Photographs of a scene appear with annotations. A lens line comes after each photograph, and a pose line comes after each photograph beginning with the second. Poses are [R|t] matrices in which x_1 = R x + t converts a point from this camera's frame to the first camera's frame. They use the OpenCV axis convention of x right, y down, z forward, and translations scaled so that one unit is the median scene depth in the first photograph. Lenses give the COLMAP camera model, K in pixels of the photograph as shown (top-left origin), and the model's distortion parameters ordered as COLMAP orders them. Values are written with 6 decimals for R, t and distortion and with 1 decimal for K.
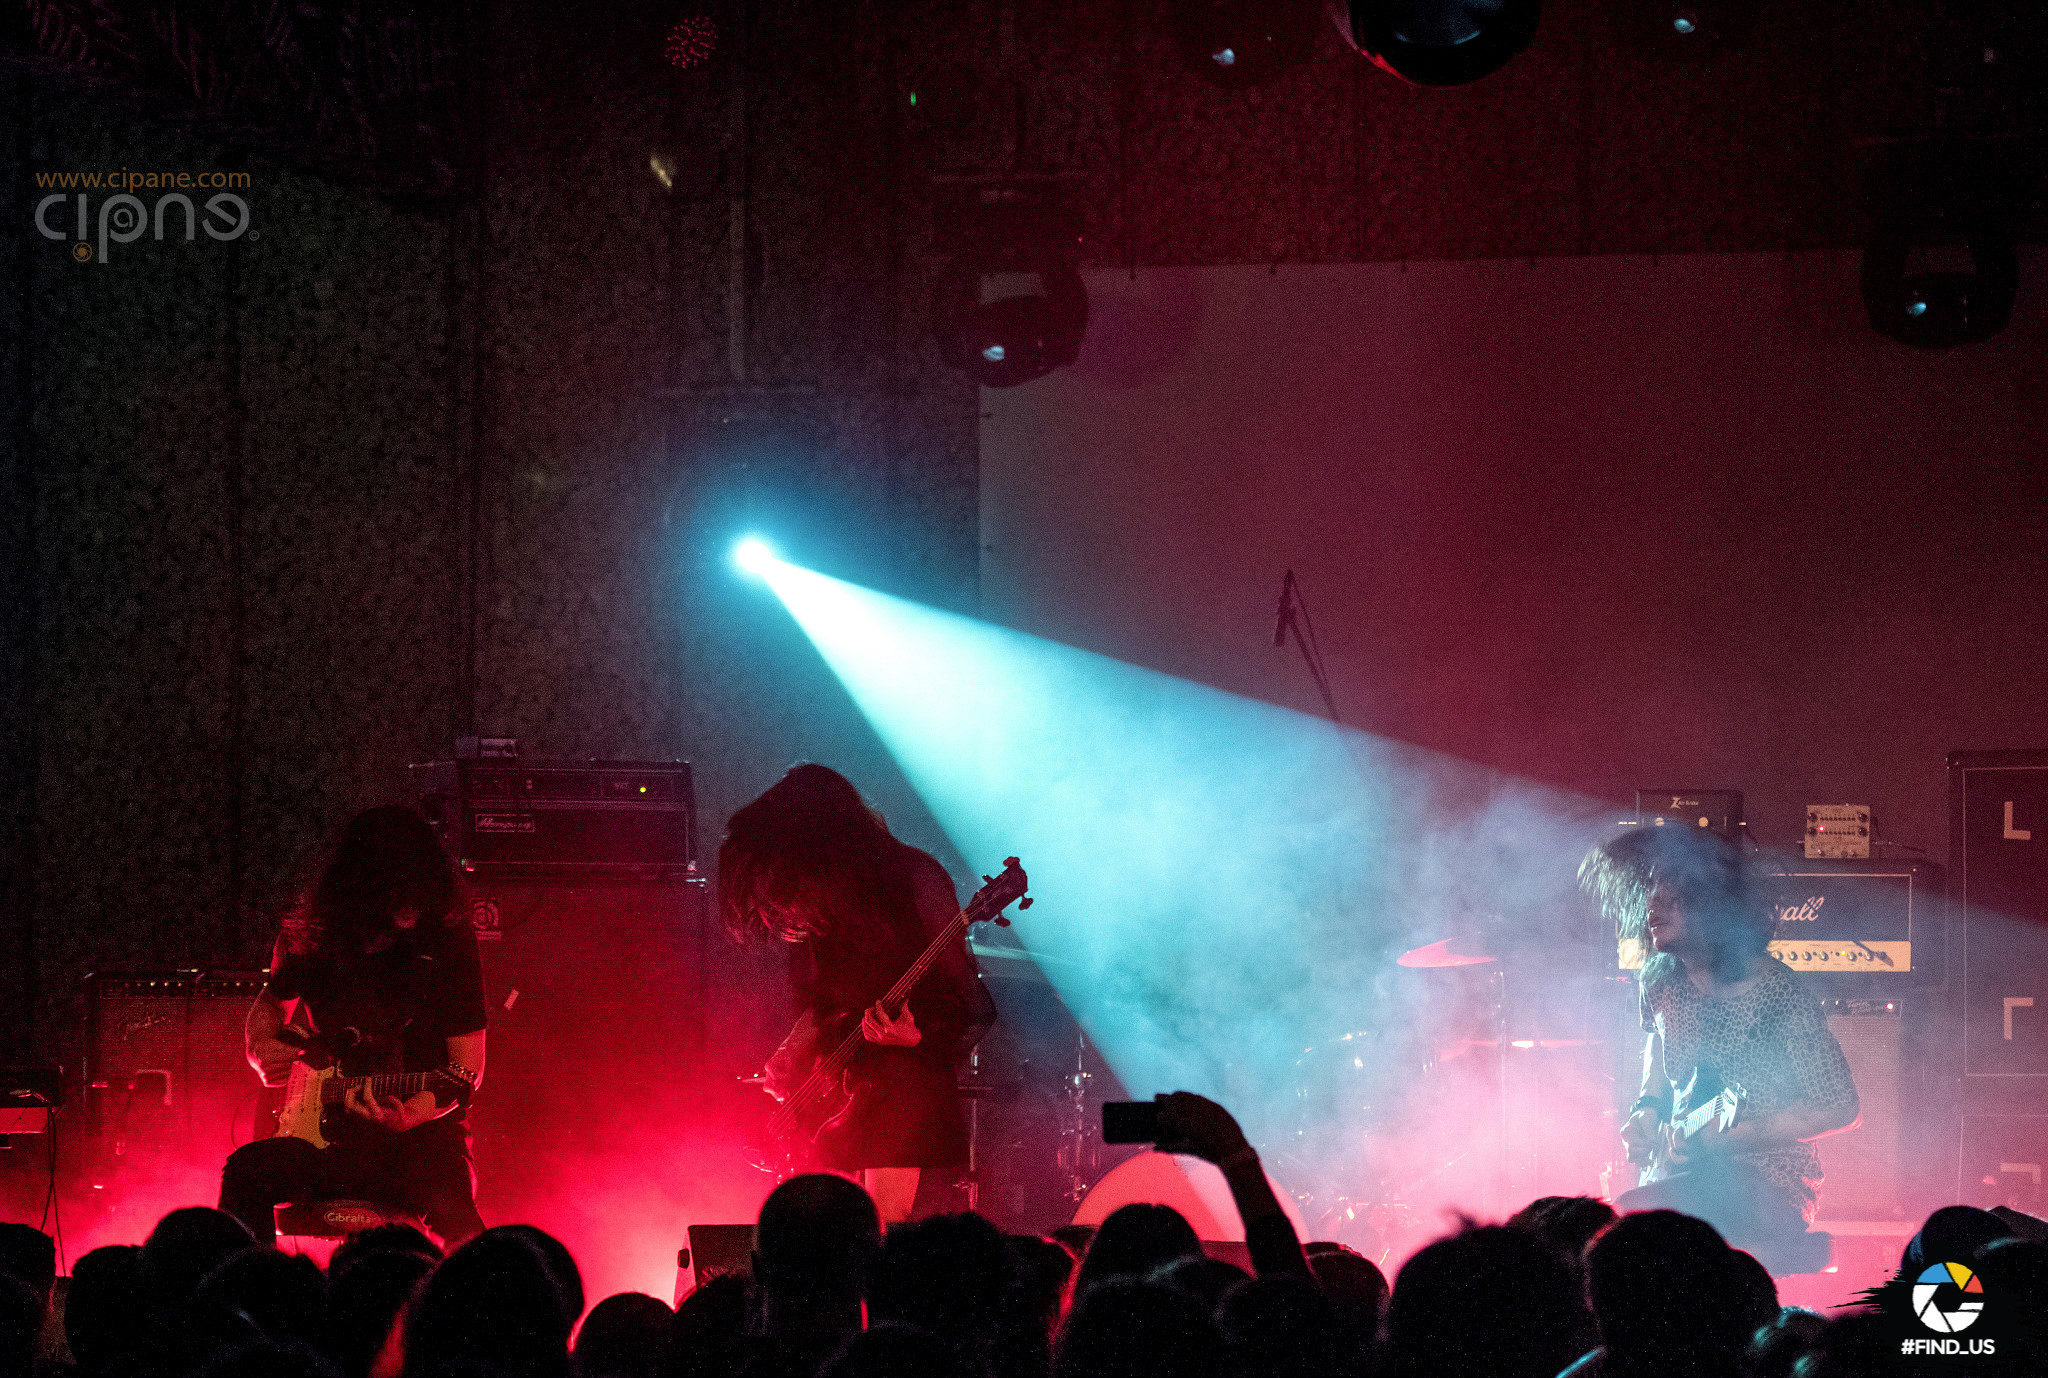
lens RADIAL K [[7288.9, 0, 1024.0], [0, 7288.9, 689.0], [0, 0, 1]] dist [0.005722, 0.646761]
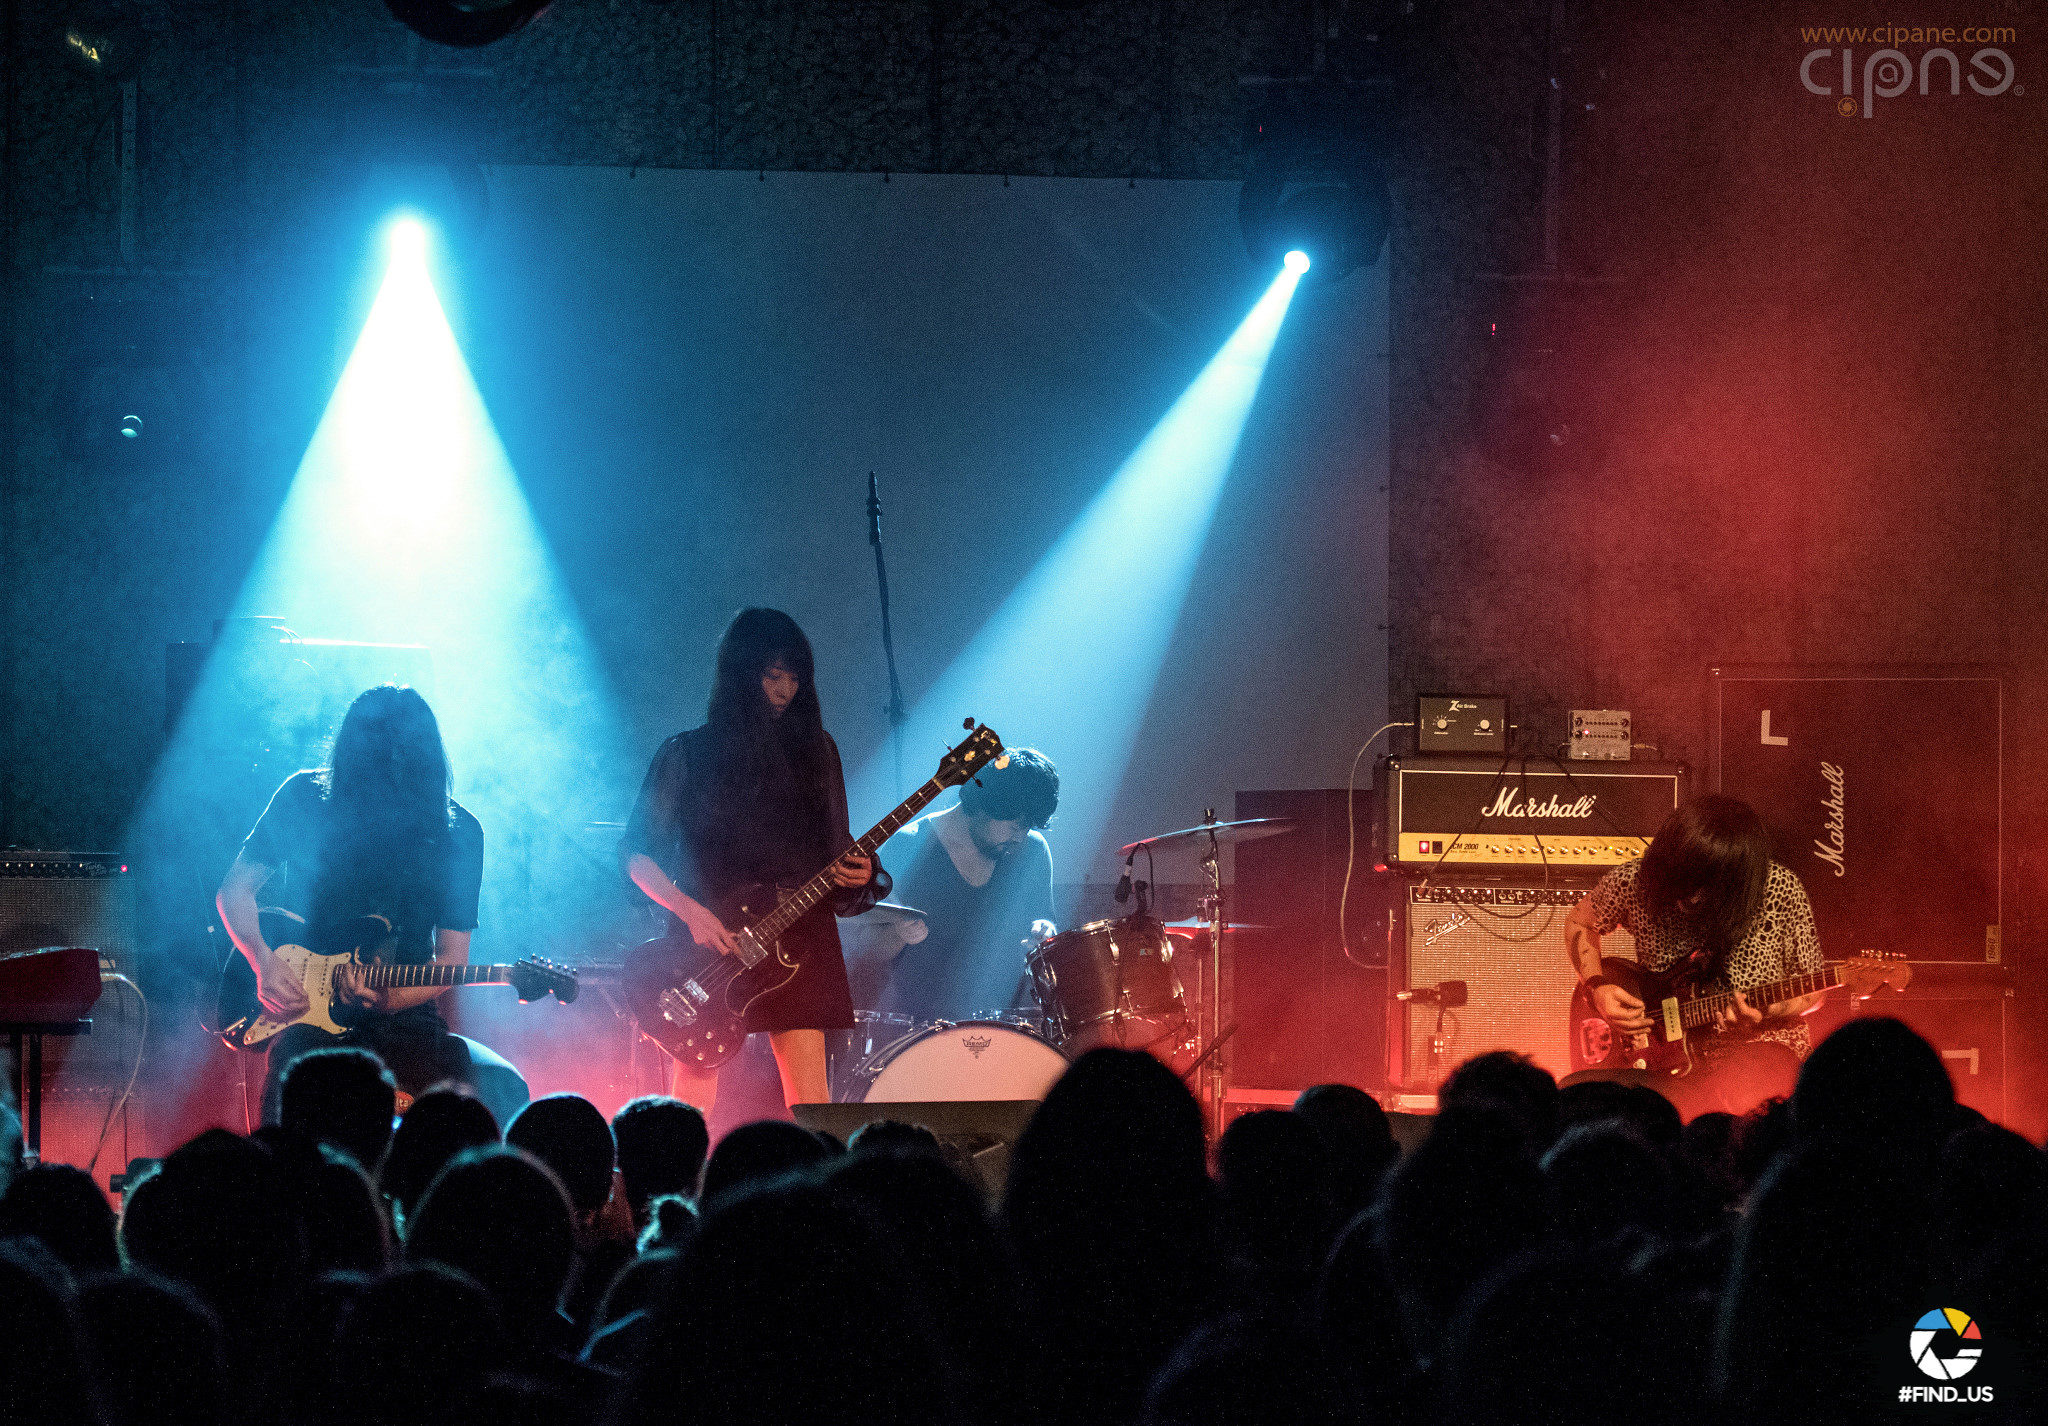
lens RADIAL K [[7225.1, 0, 1024.0], [0, 7225.1, 713.0], [0, 0, 1]] dist [-0.039854, 1.044920]
pose [[0.919523, 0.015495, 0.392730, -0.318432], [-0.023275, 0.999616, 0.015057, 0.001848], [-0.392346, -0.022986, 0.919530, 0.043914]]
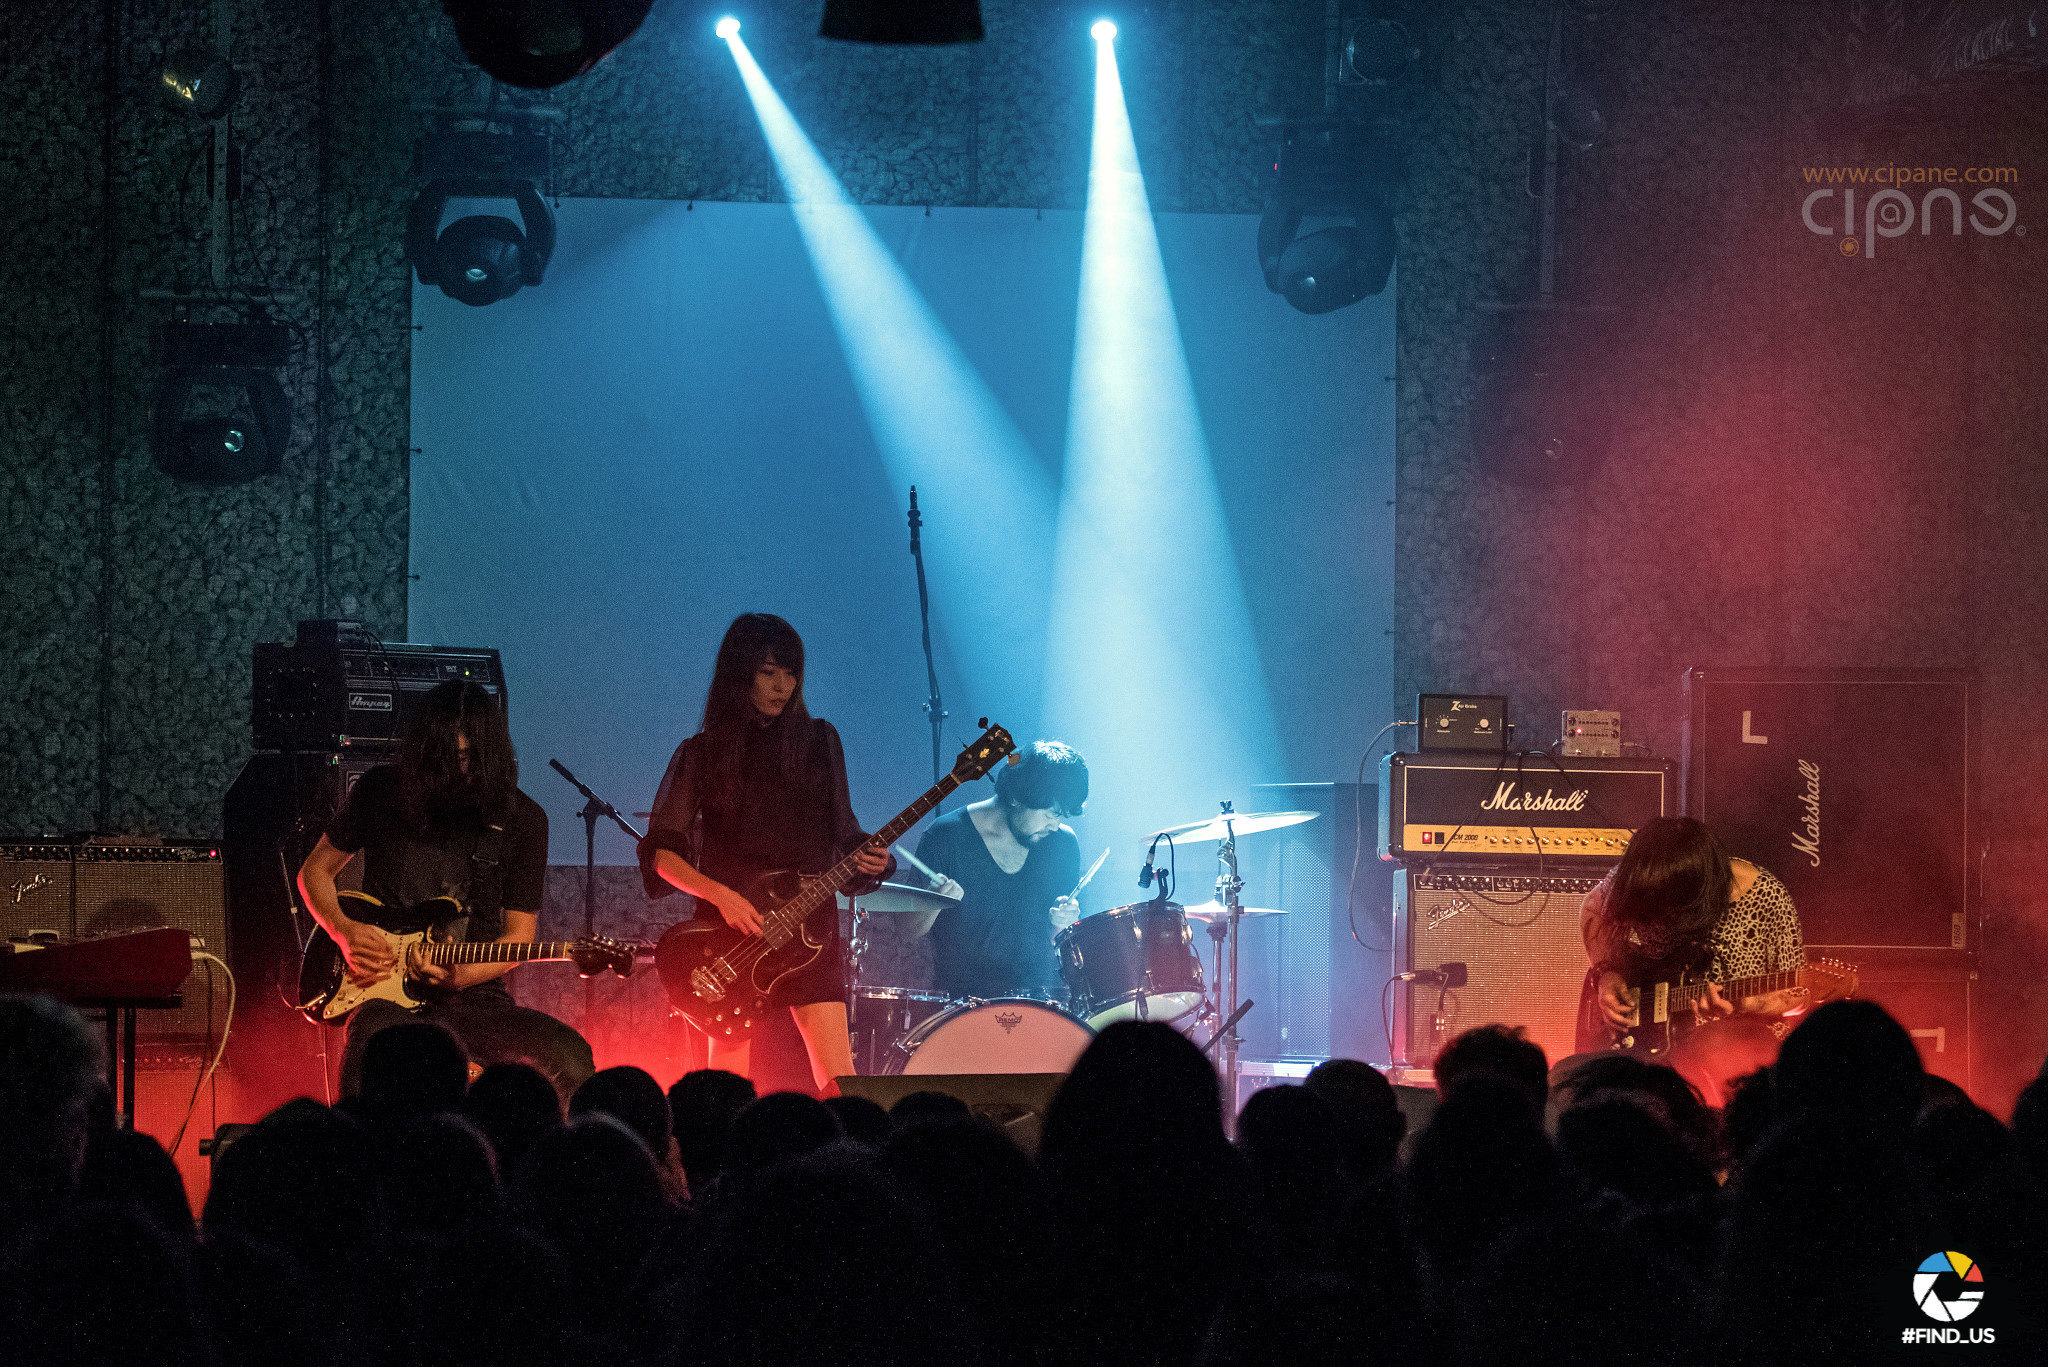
lens RADIAL K [[6728.4, 0, 1024.0], [0, 6728.4, 683.5], [0, 0, 1]] dist [-0.055932, 1.476843]
pose [[0.921214, 0.020344, 0.388524, -0.317186], [-0.026710, 0.999583, 0.010991, 0.001957], [-0.388138, -0.020502, 0.921373, 0.046621]]
